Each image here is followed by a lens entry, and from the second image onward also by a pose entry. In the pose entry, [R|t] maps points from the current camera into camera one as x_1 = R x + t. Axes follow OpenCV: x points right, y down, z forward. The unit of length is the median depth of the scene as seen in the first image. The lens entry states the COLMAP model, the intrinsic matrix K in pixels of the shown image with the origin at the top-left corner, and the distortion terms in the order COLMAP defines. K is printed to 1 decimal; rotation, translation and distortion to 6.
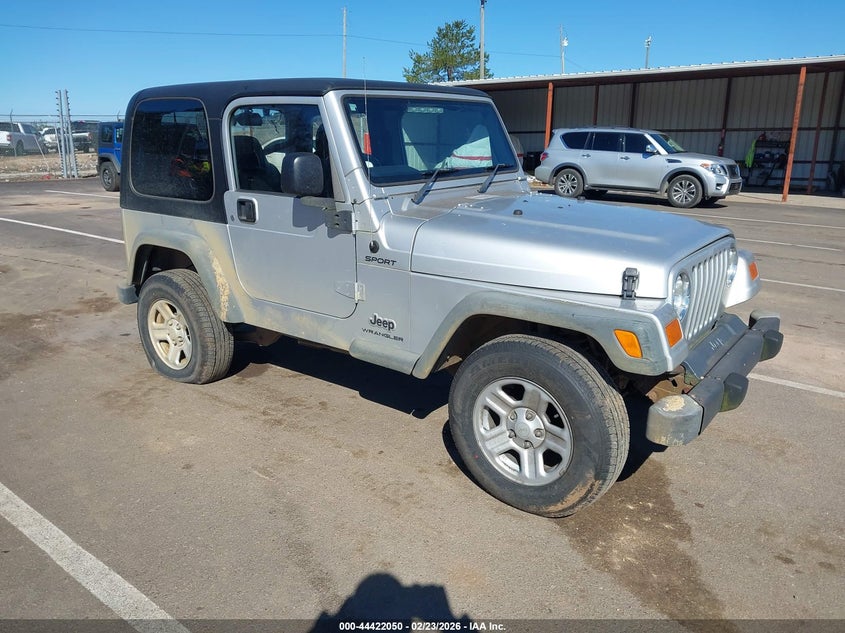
lens RADIAL K [[680.9, 0, 422.5], [0, 680.9, 316.5], [0, 0, 1]] dist [0.060875, -0.189629]
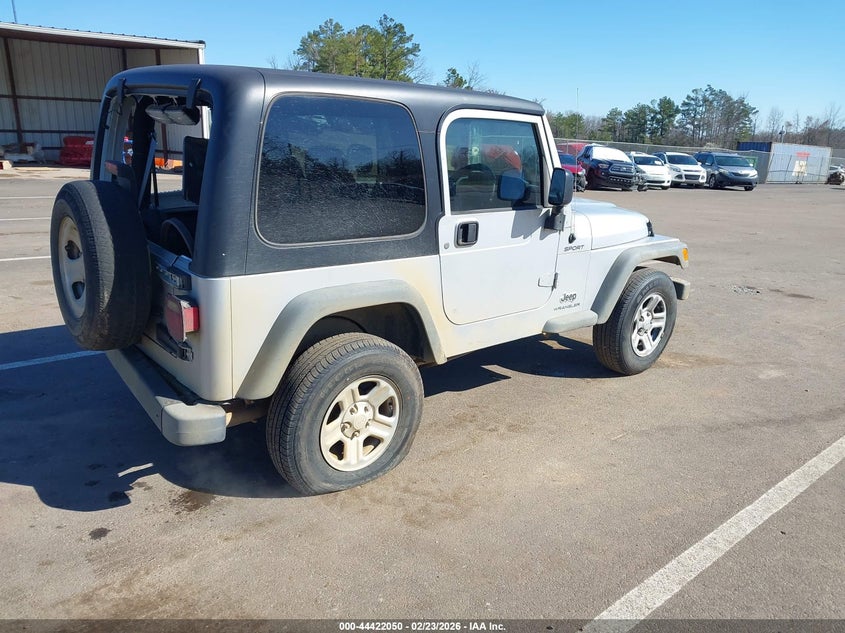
lens RADIAL K [[705.1, 0, 422.5], [0, 705.1, 316.5], [0, 0, 1]] dist [0.001837, 0.002485]
pose [[0.182641, -0.276017, 0.943640, -1.261594], [0.212027, 0.948258, 0.236330, -0.301467], [-0.960045, 0.156914, 0.231714, 0.898688]]
